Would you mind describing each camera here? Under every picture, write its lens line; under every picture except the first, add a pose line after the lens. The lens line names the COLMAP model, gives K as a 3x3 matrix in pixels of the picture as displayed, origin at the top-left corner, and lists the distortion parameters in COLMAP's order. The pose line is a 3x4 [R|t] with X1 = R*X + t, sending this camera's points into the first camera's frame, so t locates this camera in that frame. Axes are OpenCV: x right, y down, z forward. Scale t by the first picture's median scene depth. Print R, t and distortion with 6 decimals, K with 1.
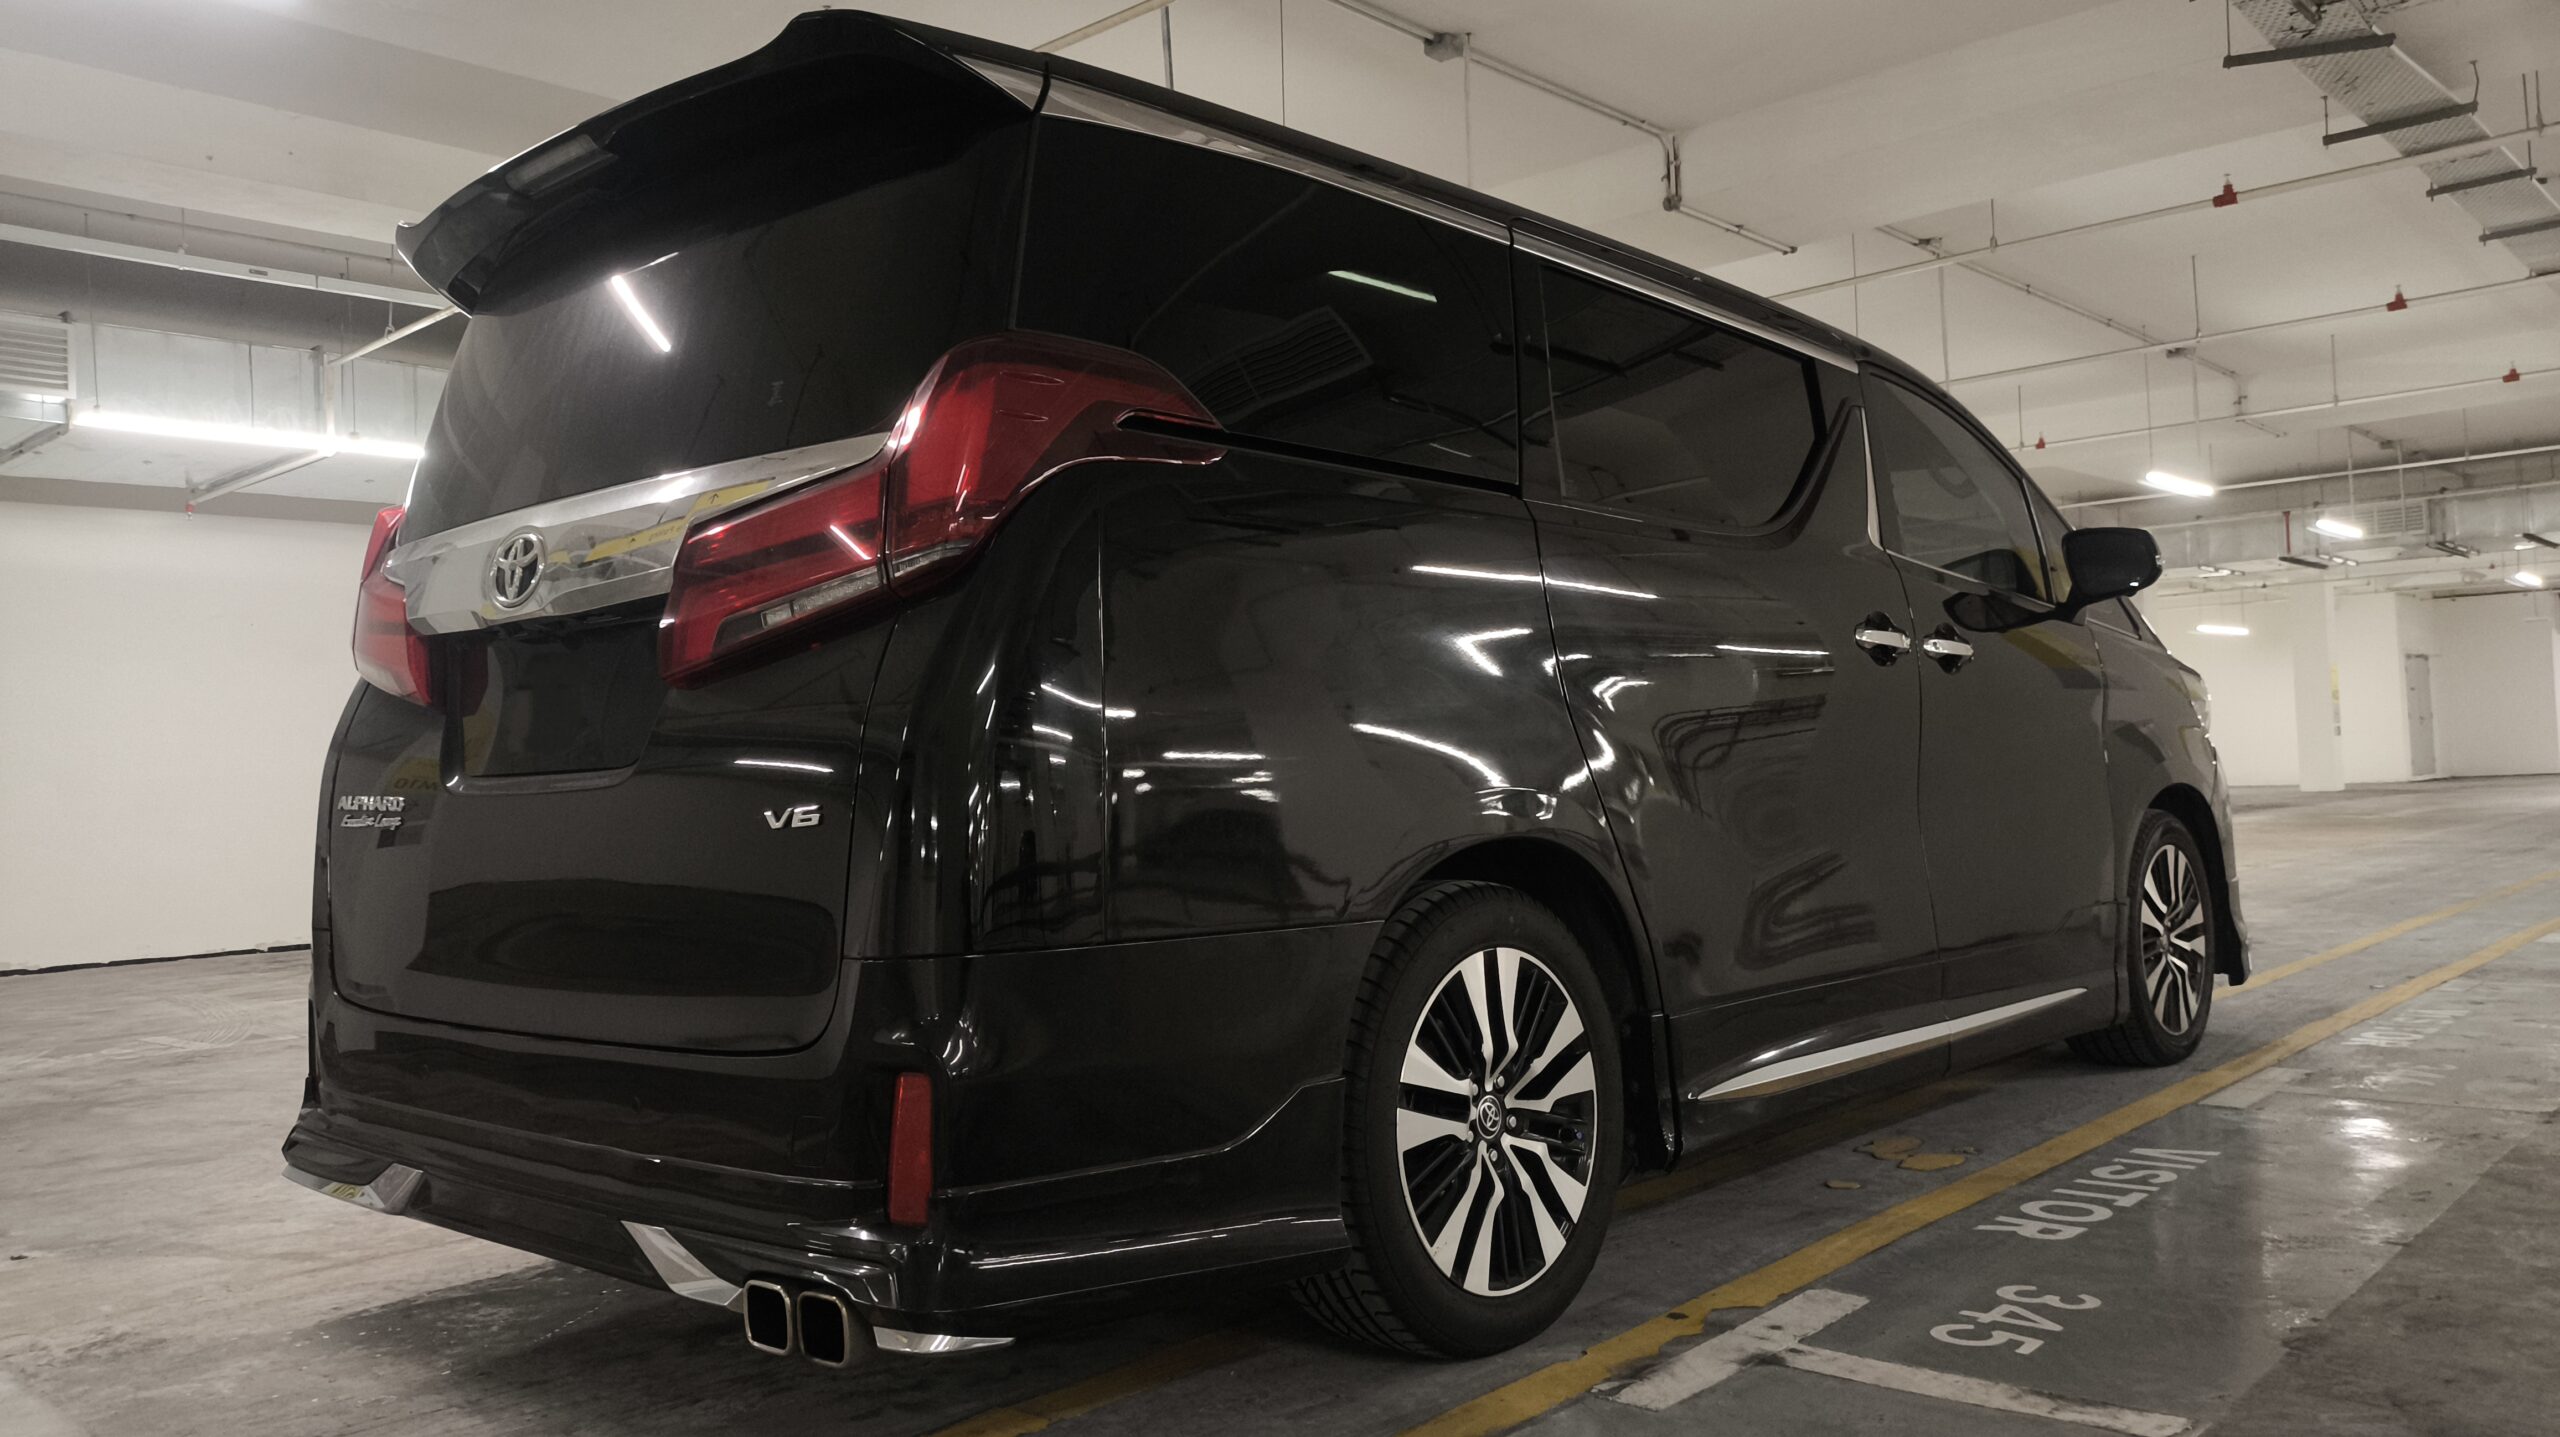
lens RADIAL K [[1907.4, 0, 1302.6], [0, 1907.4, 696.0], [0, 0, 1]] dist [0.041705, -0.070732]
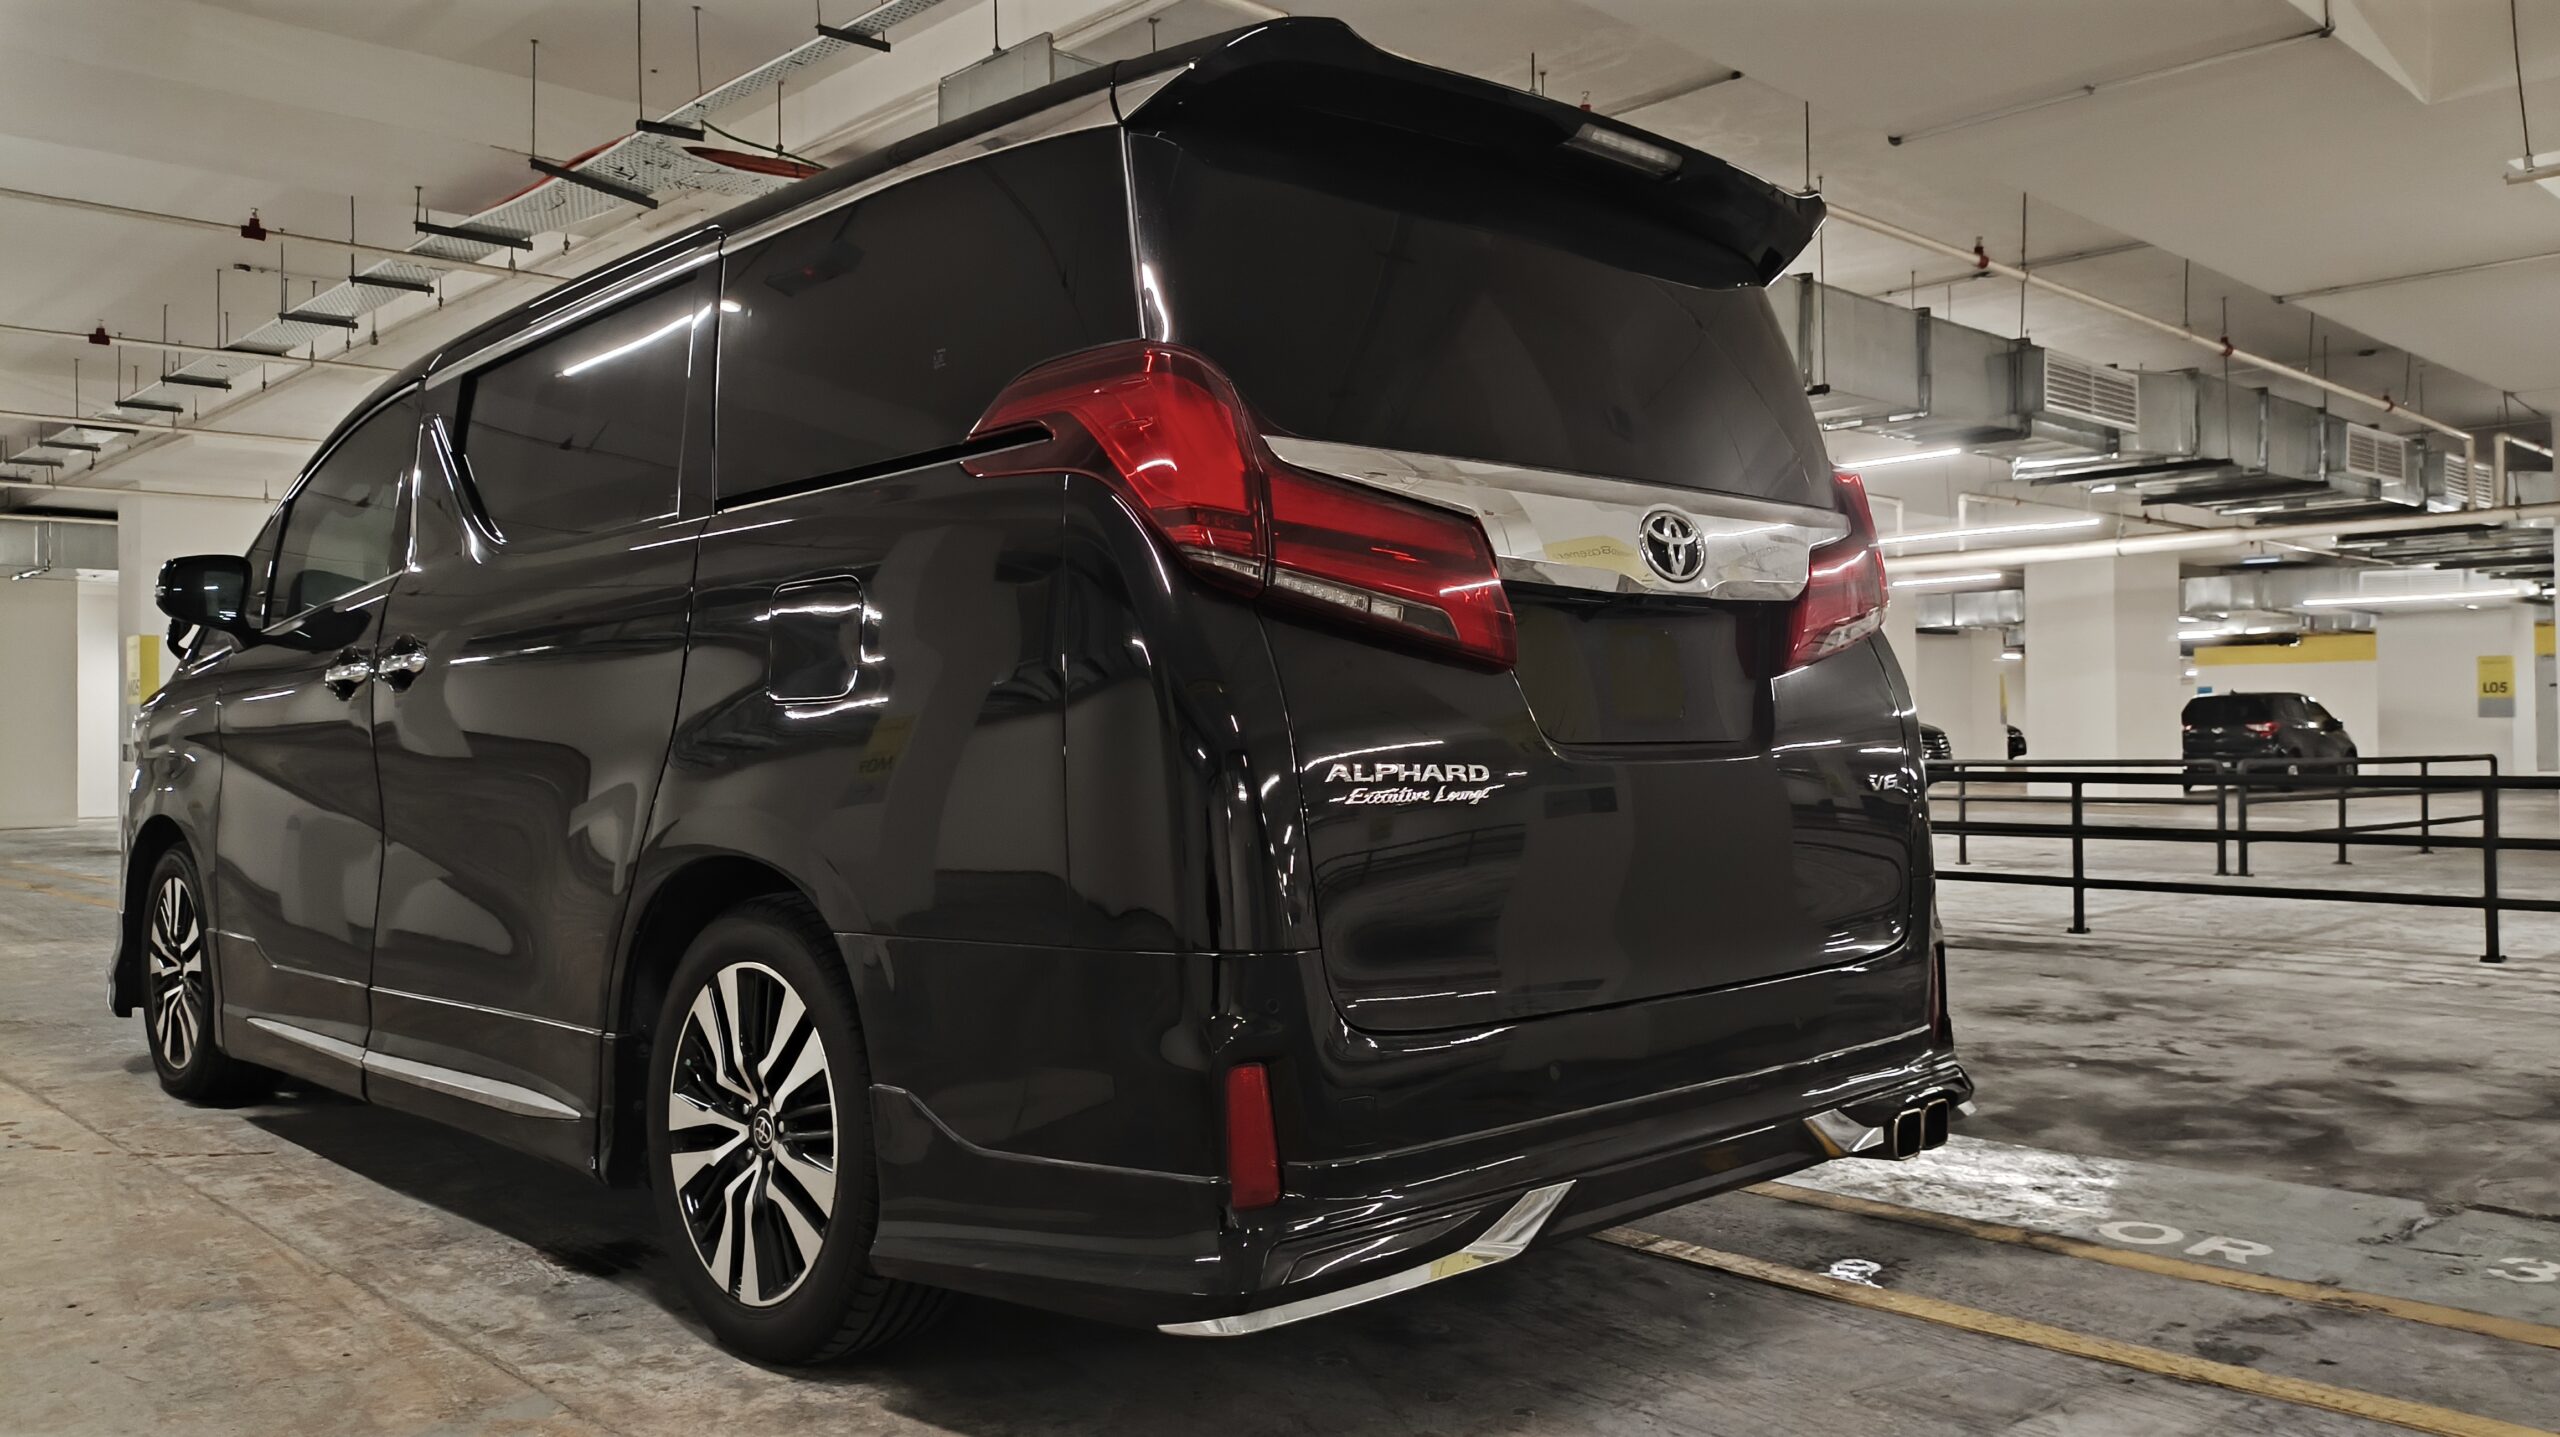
lens RADIAL K [[1907.4, 0, 1270.0], [0, 1907.4, 726.0], [0, 0, 1]] dist [0.041705, -0.070732]
pose [[0.056156, 0.043804, 0.997461, -1.361315], [-0.033461, 0.998558, -0.041969, 0.076290], [-0.997861, -0.031019, 0.057541, 1.091022]]
